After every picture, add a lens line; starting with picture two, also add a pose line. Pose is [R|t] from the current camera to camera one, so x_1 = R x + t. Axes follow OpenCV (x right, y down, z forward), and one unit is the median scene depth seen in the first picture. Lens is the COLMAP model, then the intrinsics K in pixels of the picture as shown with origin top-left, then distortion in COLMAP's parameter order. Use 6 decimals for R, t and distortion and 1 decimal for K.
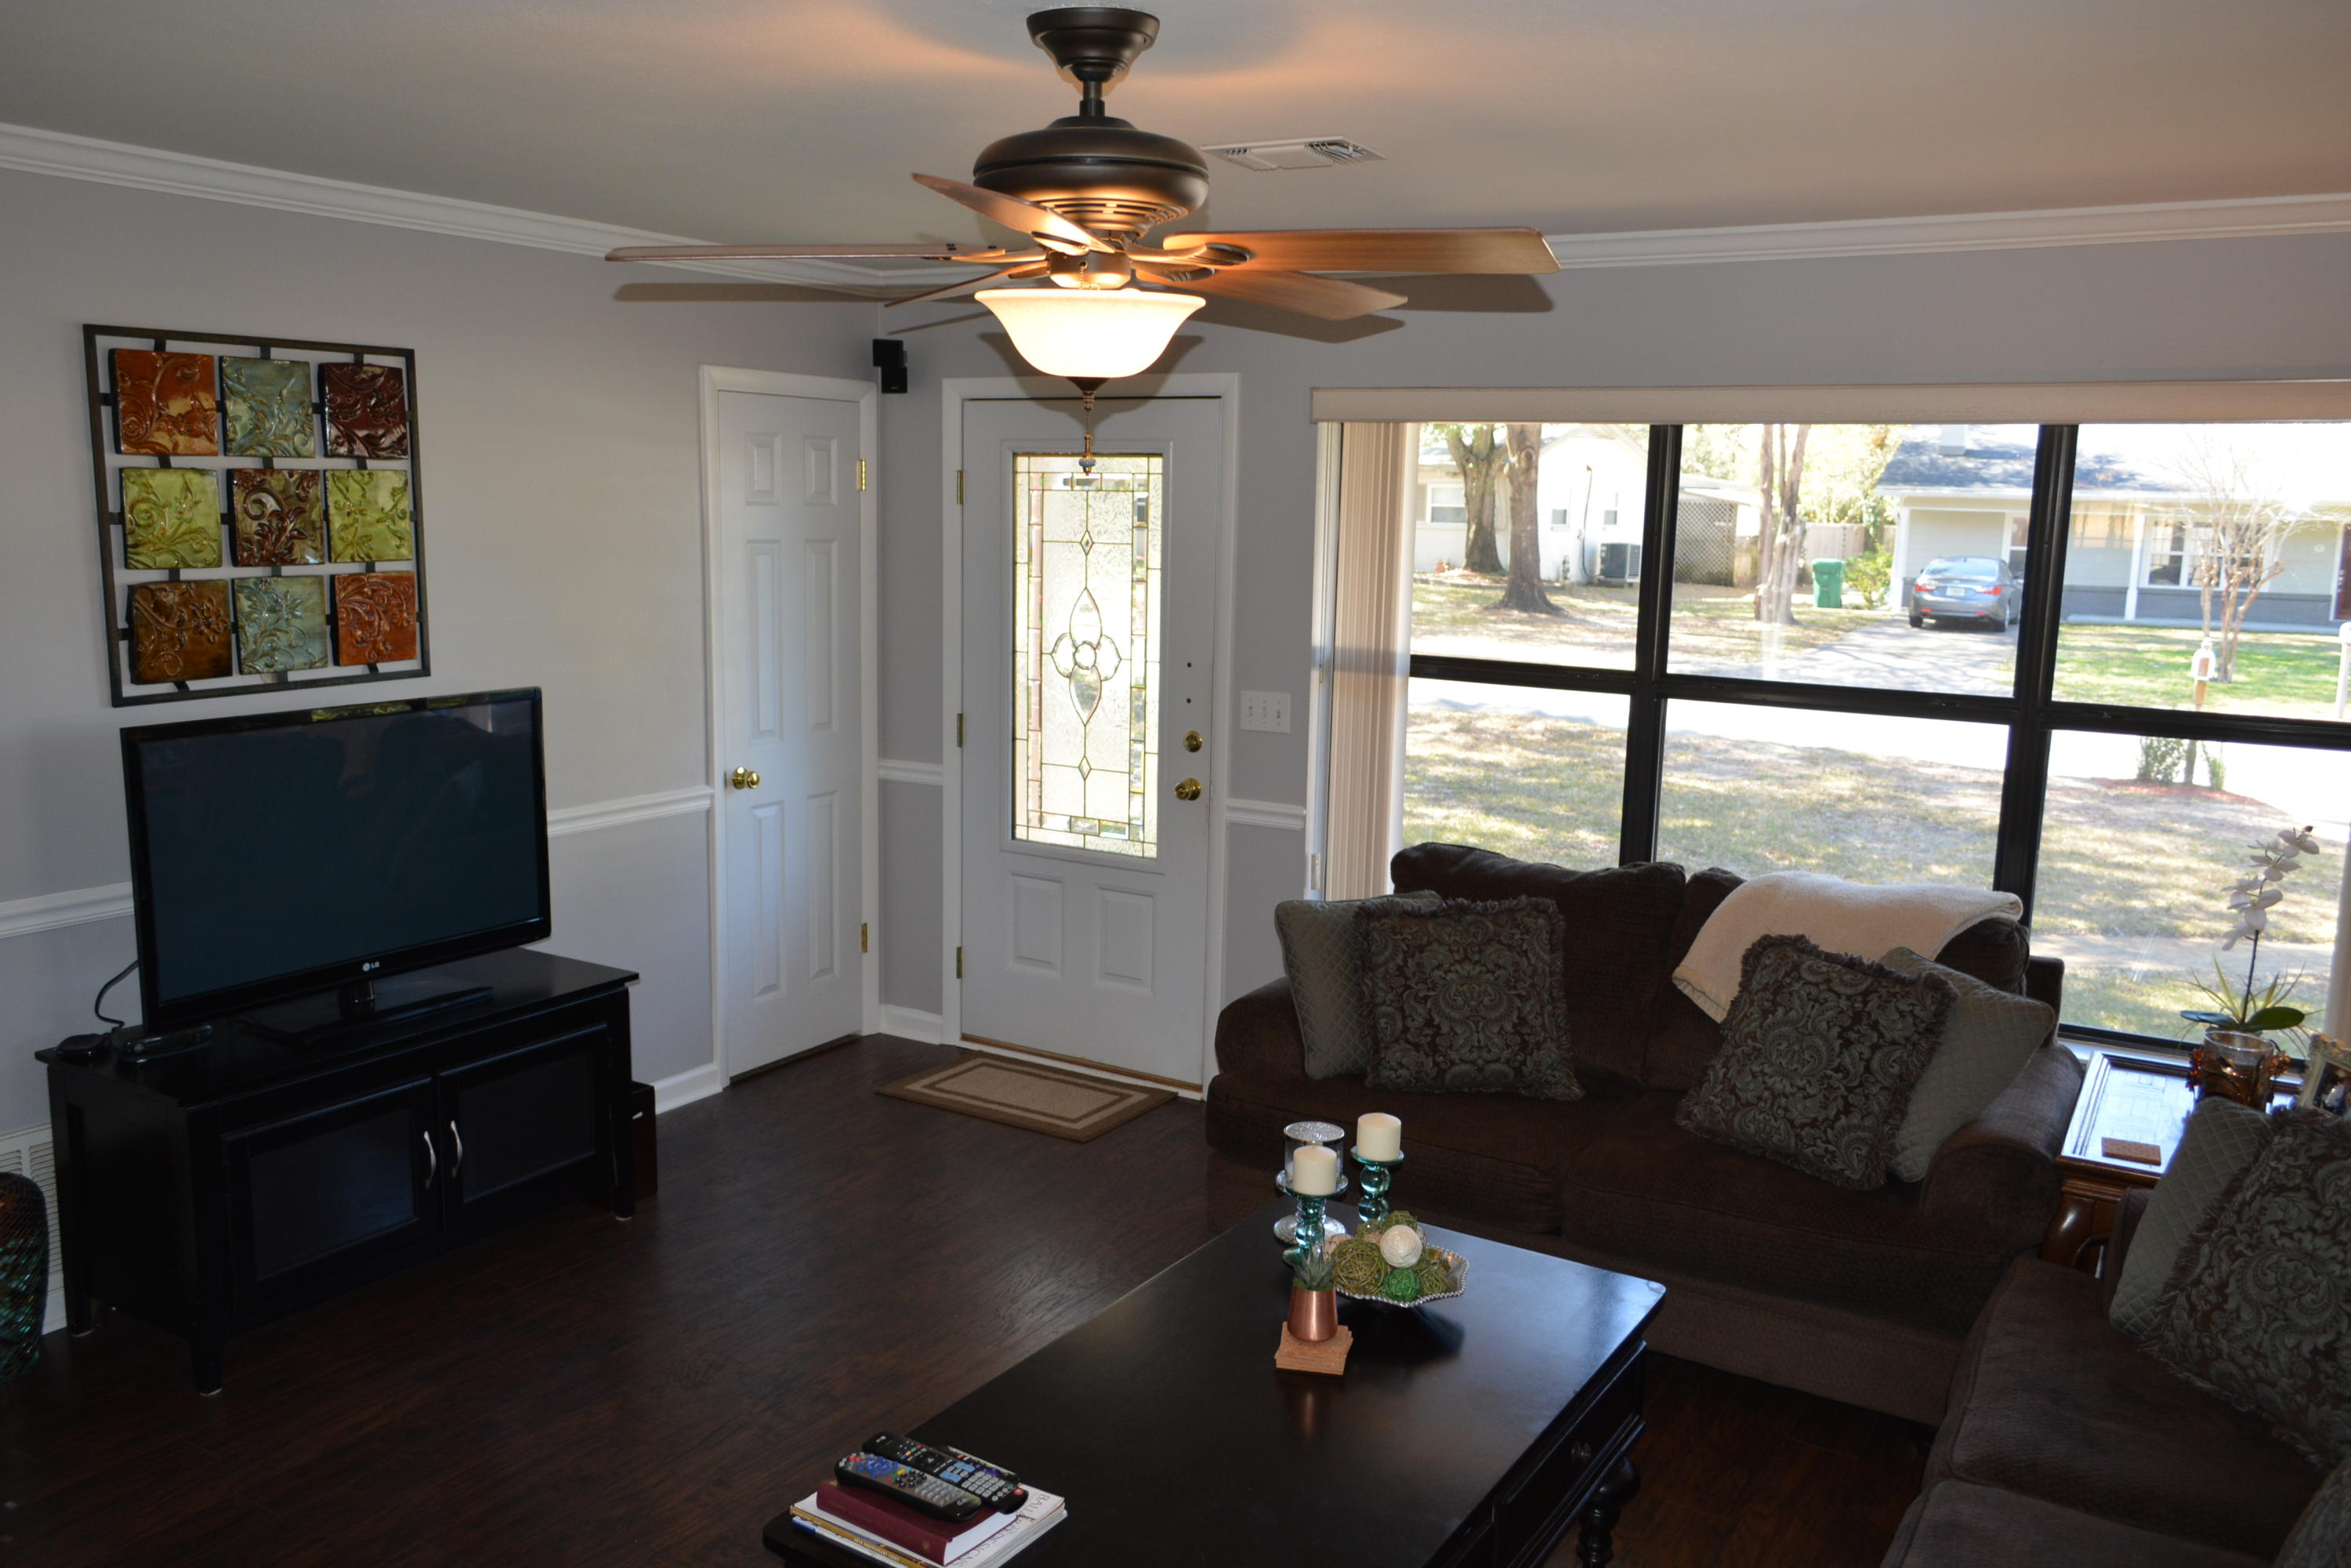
lens RADIAL K [[1832.8, 0, 1162.1], [0, 1832.8, 785.1], [0, 0, 1]] dist [-0.016445, 0.010758]
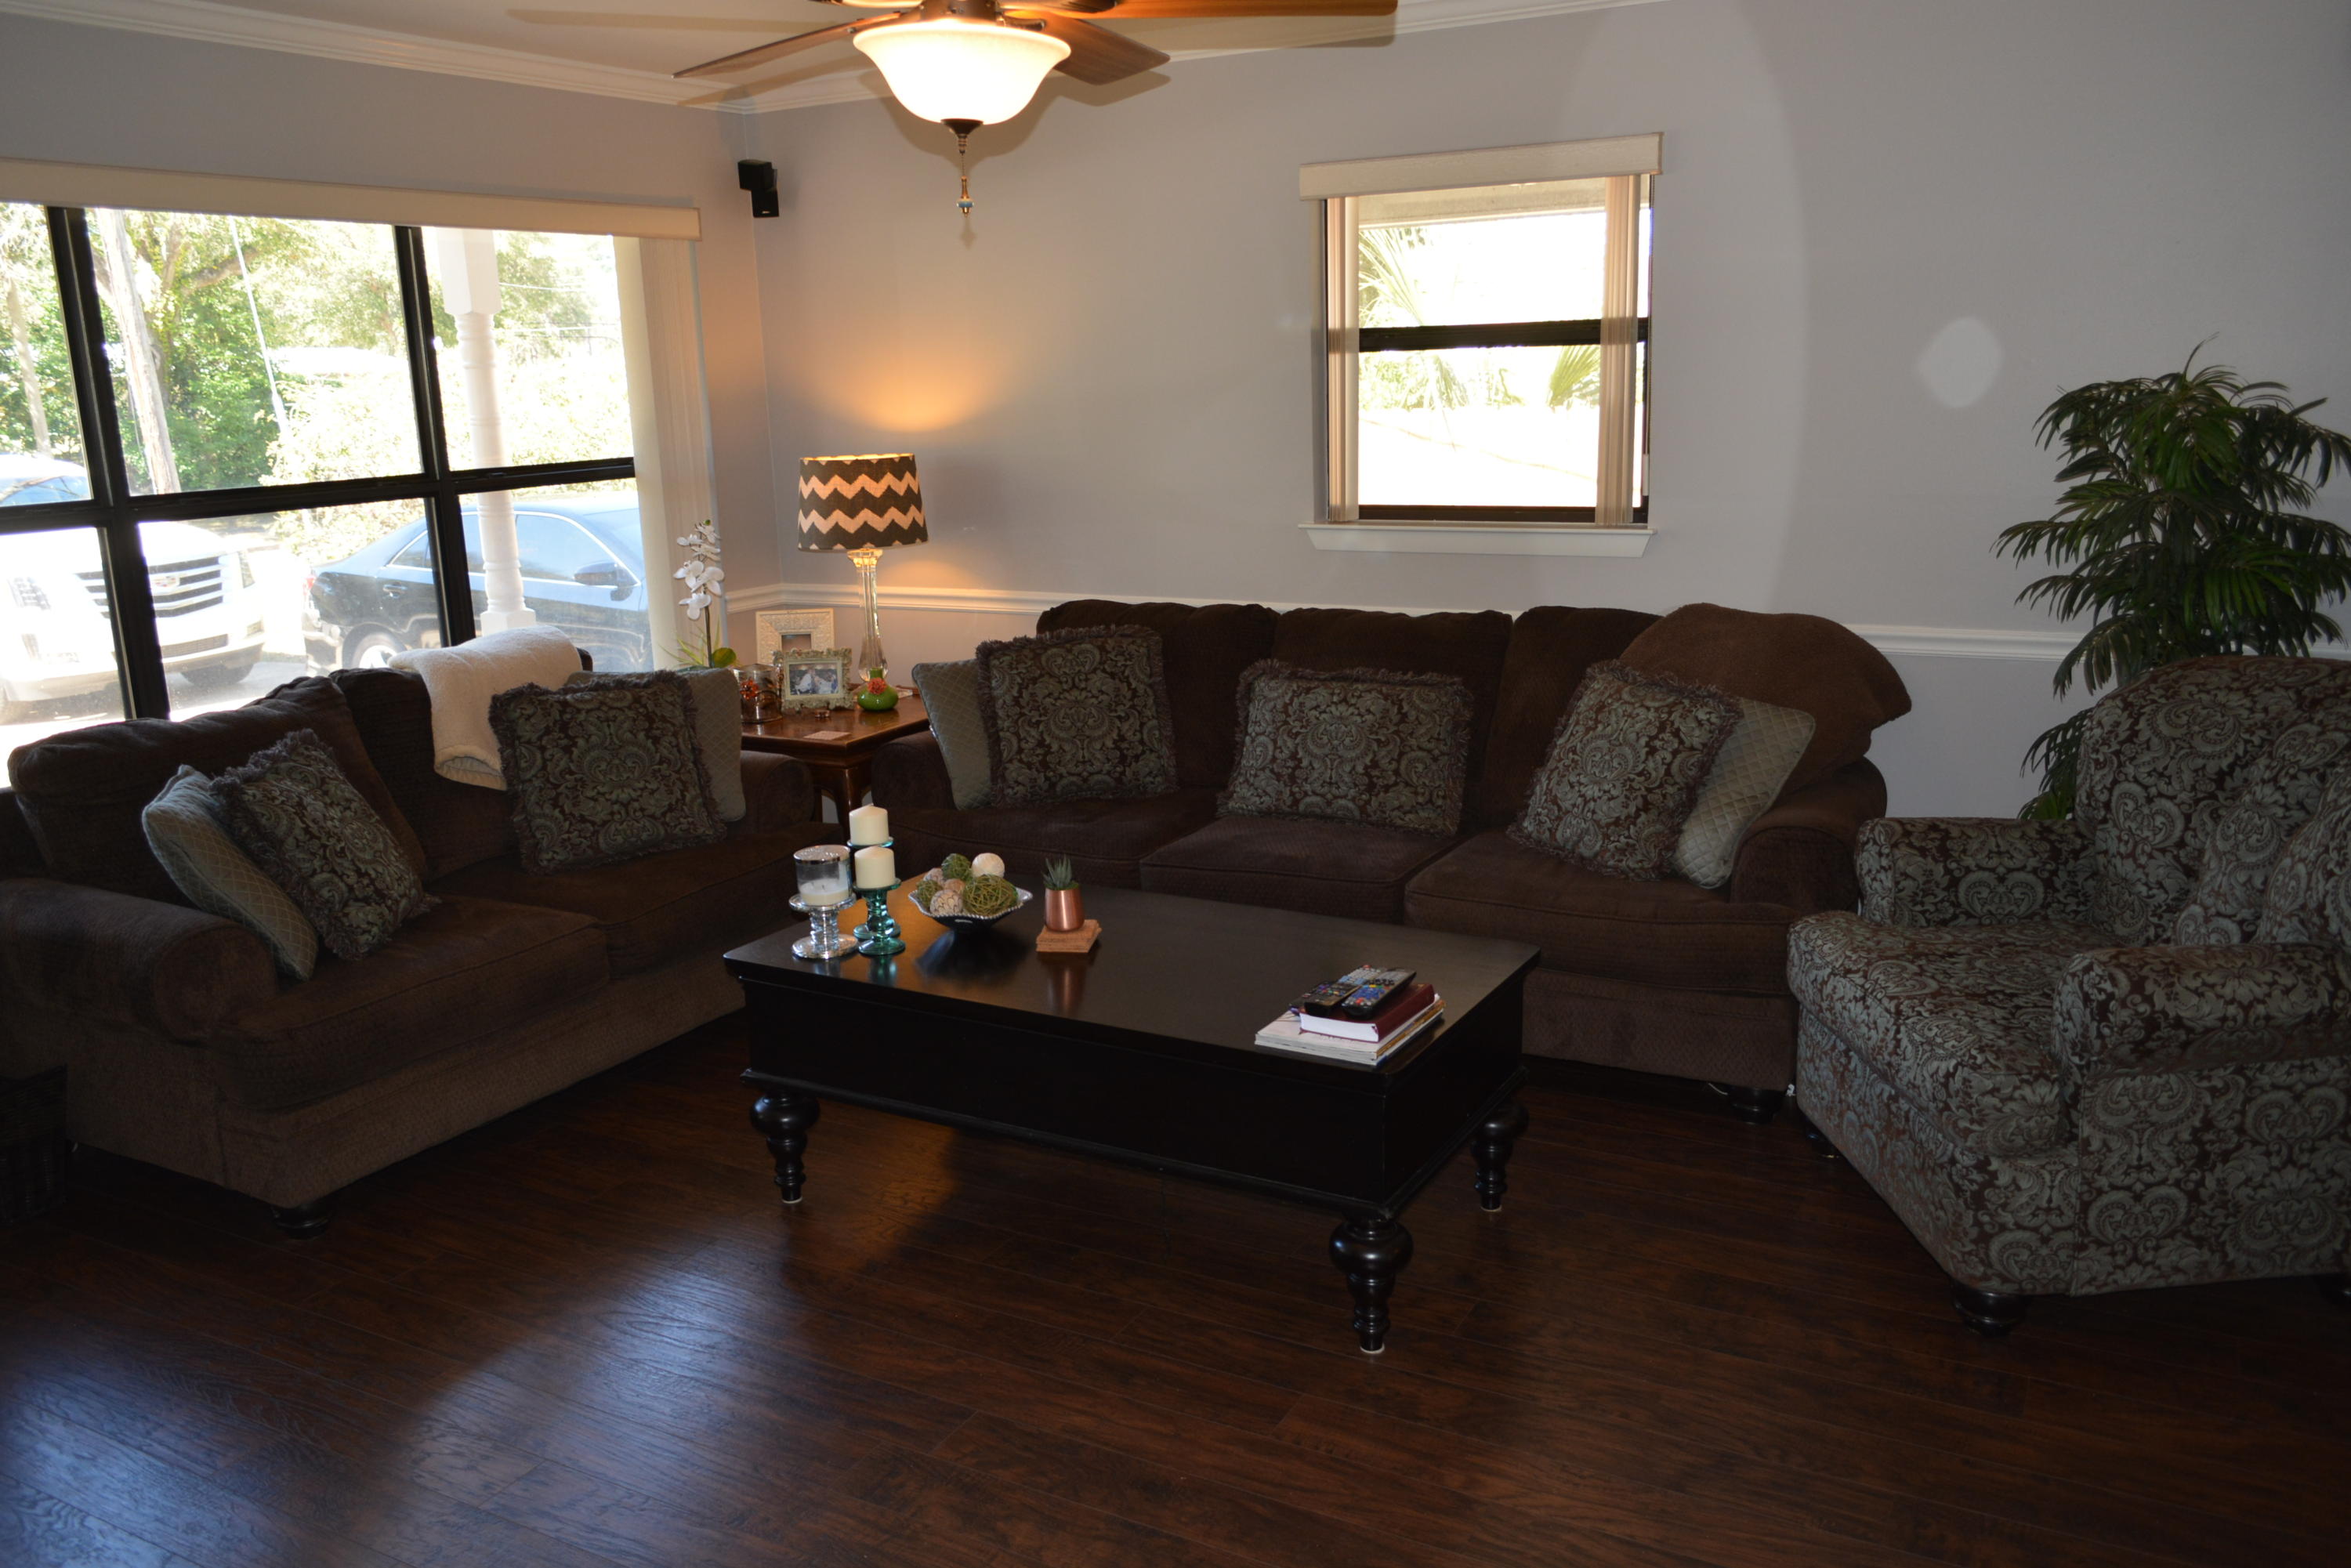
lens RADIAL K [[1832.8, 0, 1178.2], [0, 1832.8, 779.2], [0, 0, 1]] dist [-0.016445, 0.010758]
pose [[-0.047210, -0.241126, 0.969345, -0.685248], [0.186104, 0.951312, 0.245704, -0.056045], [-0.981395, 0.191999, -0.000037, 0.555224]]
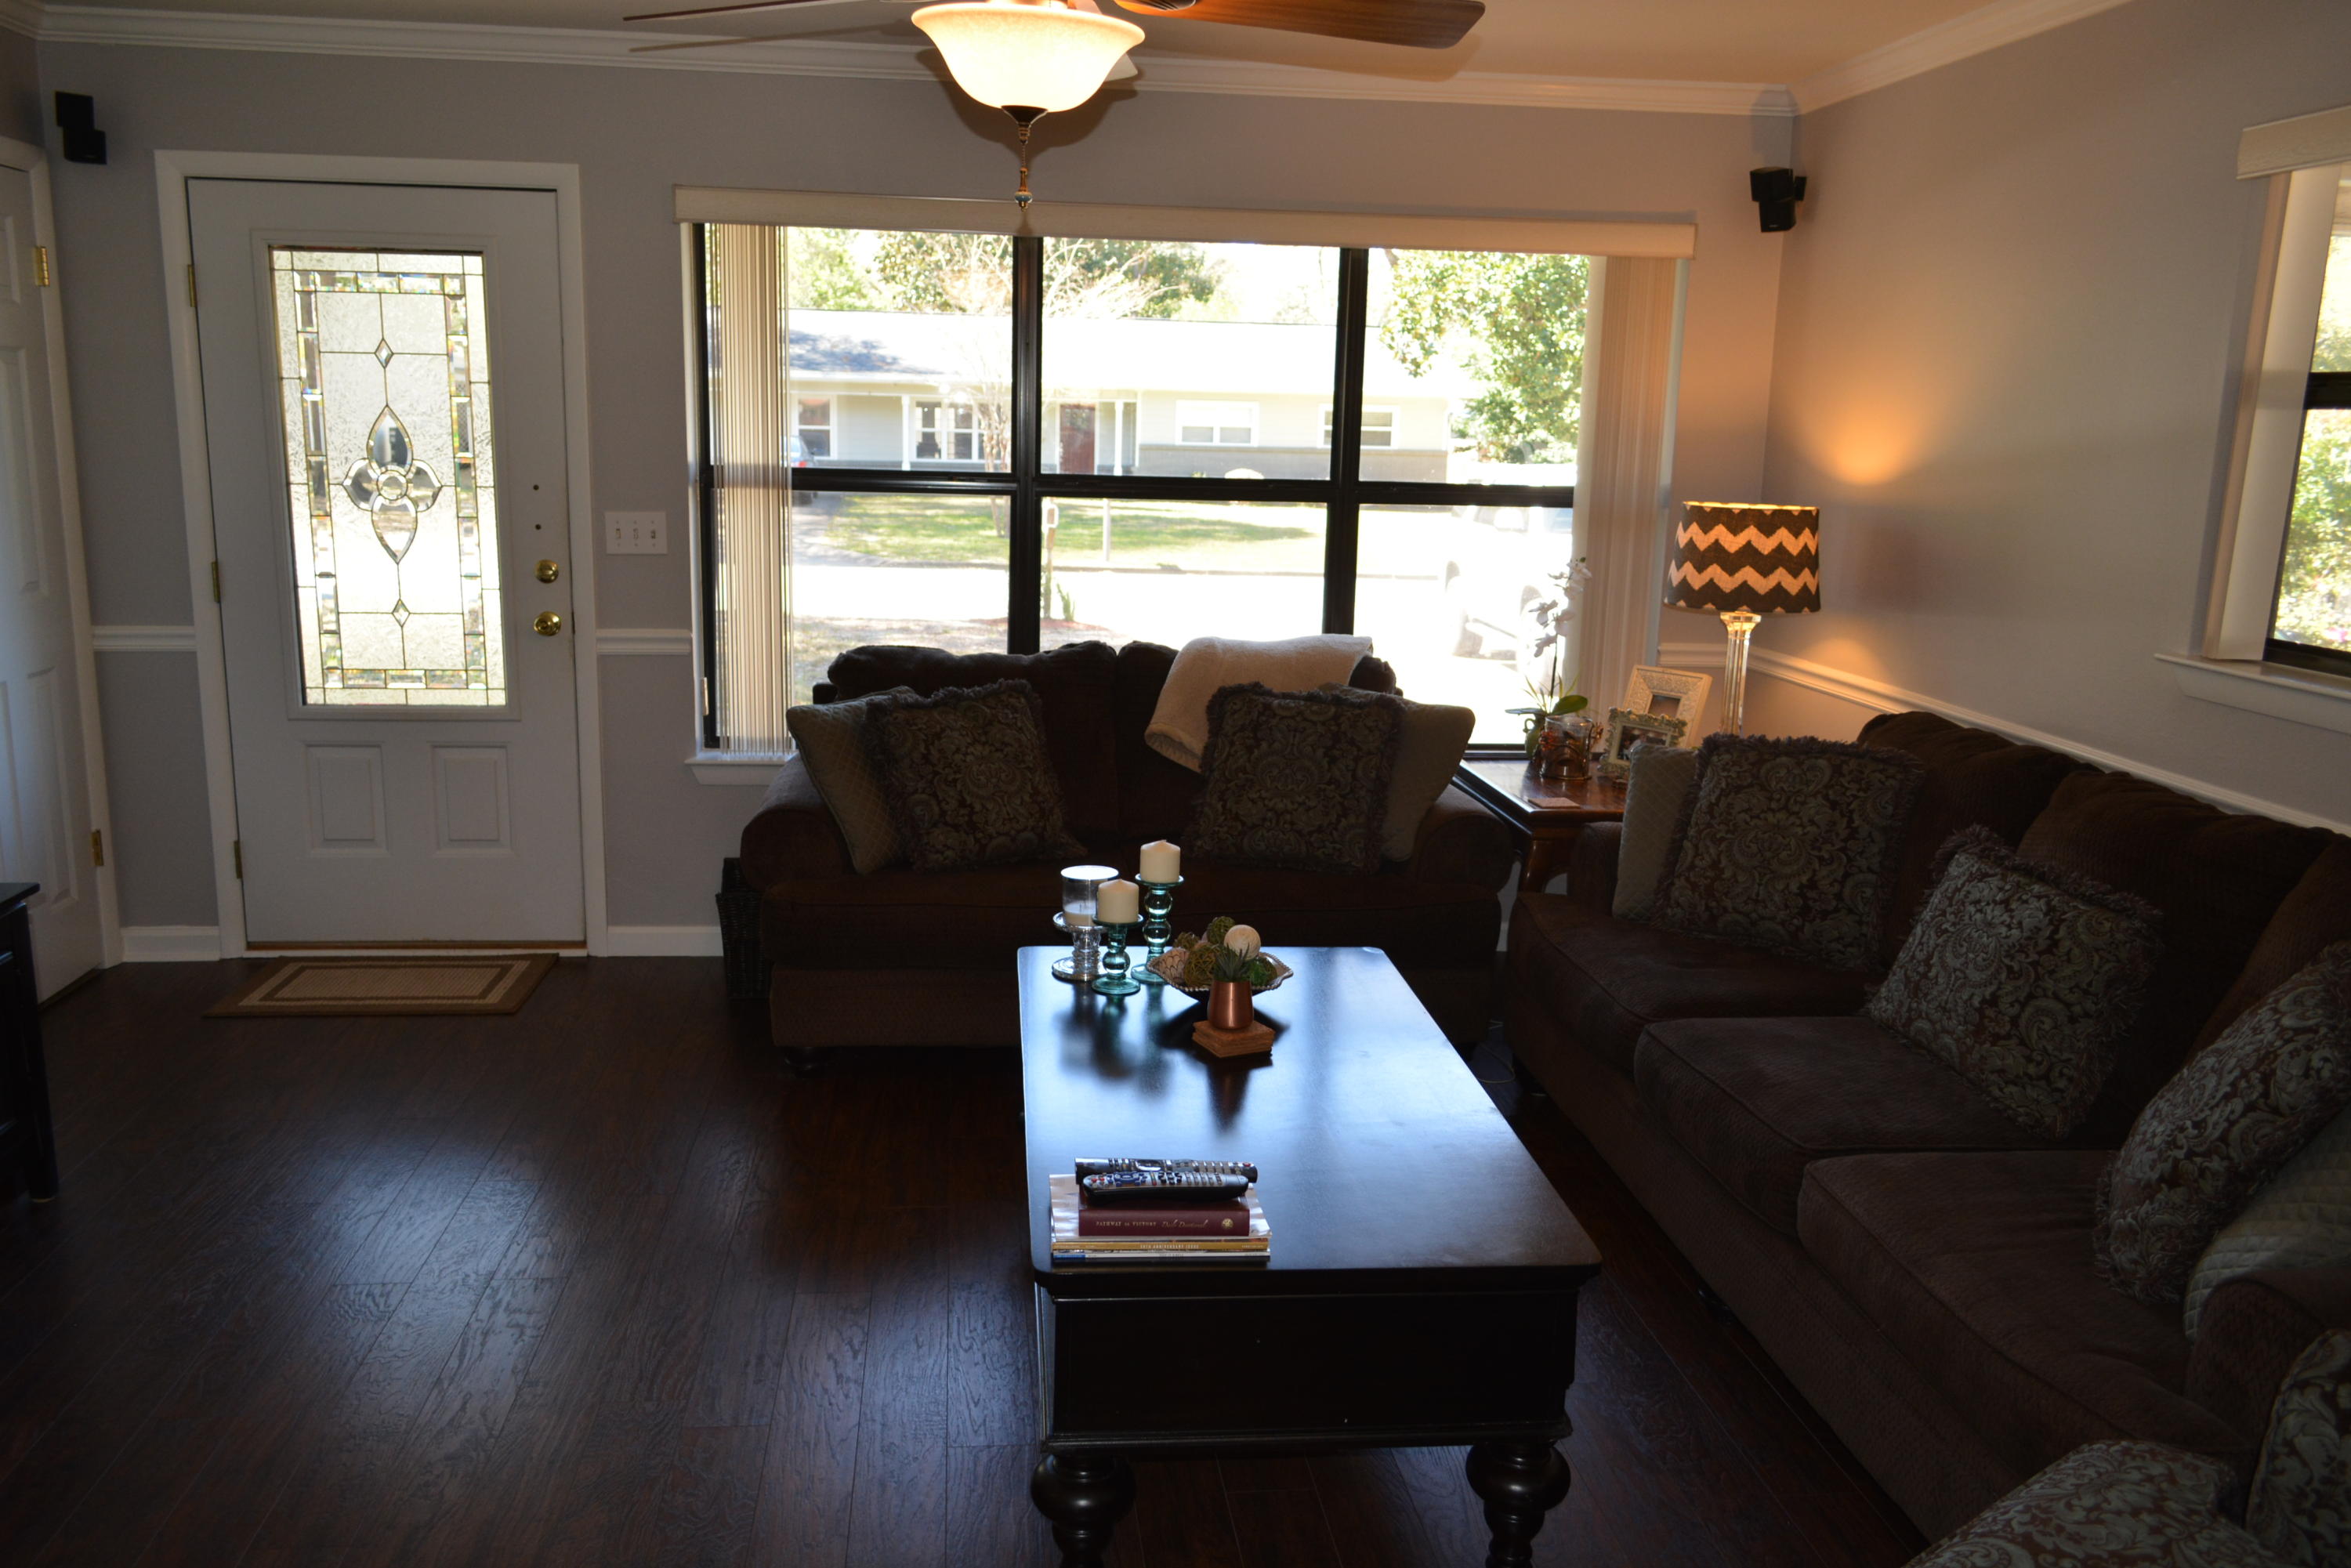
lens RADIAL K [[1832.8, 0, 1164.4], [0, 1832.8, 786.7], [0, 0, 1]] dist [-0.016445, 0.010758]
pose [[0.791133, -0.124509, 0.598837, -0.360984], [0.088872, 0.992071, 0.088859, 0.035276], [-0.605153, -0.017080, 0.795926, 0.093370]]
